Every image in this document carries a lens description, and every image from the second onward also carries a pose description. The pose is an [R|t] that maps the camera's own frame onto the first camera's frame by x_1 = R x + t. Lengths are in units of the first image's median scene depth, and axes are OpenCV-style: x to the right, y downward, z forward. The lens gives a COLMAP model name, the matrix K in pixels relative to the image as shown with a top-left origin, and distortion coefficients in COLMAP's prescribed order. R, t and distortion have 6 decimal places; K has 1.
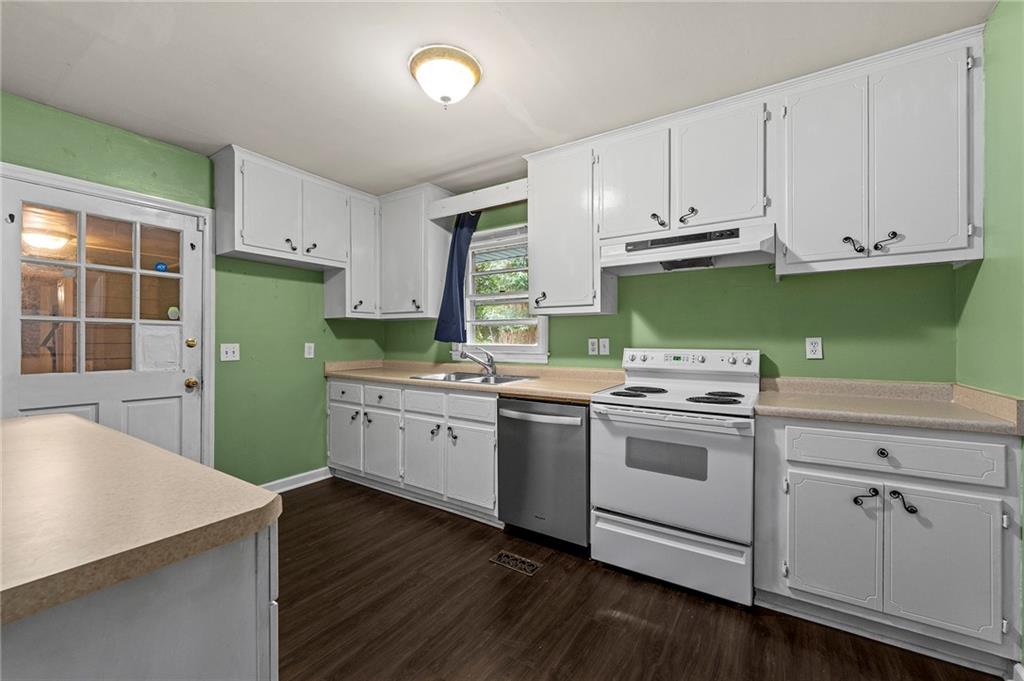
lens RADIAL K [[414.0, 0, 512.0], [0, 414.0, 340.5], [0, 0, 1]] dist [0.000316, 0.000021]
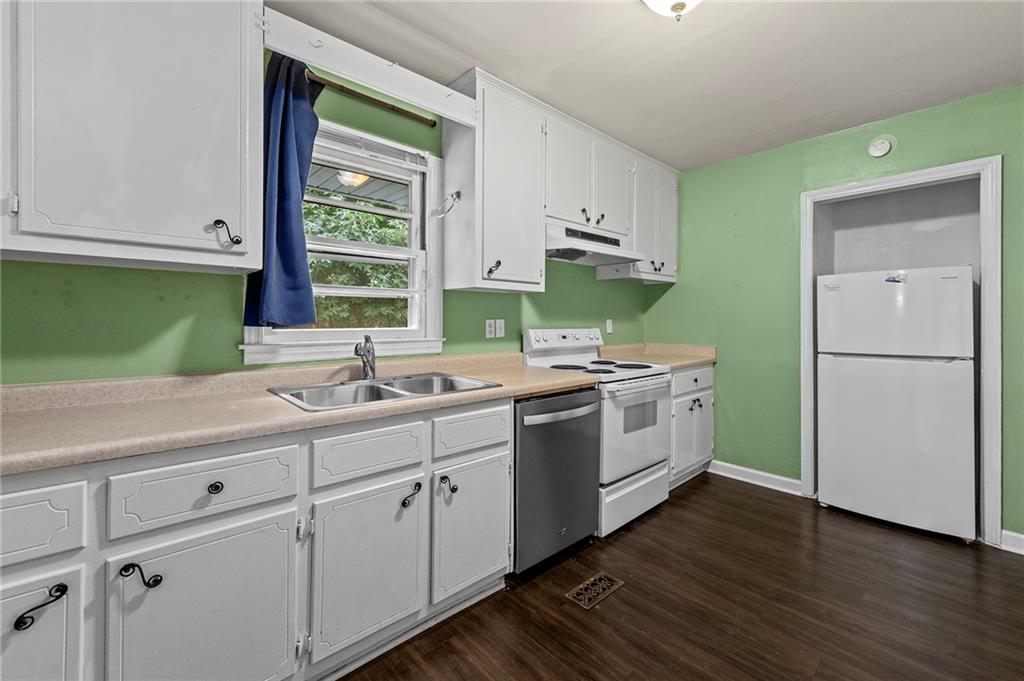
lens RADIAL K [[418.1, 0, 511.5], [0, 418.1, 321.9], [0, 0, 1]] dist [-0.001982, -0.000196]
pose [[0.244302, -0.003946, 0.969691, -0.665251], [-0.000945, 0.999990, 0.004308, -0.003170], [-0.969699, -0.001968, 0.244296, 0.756516]]
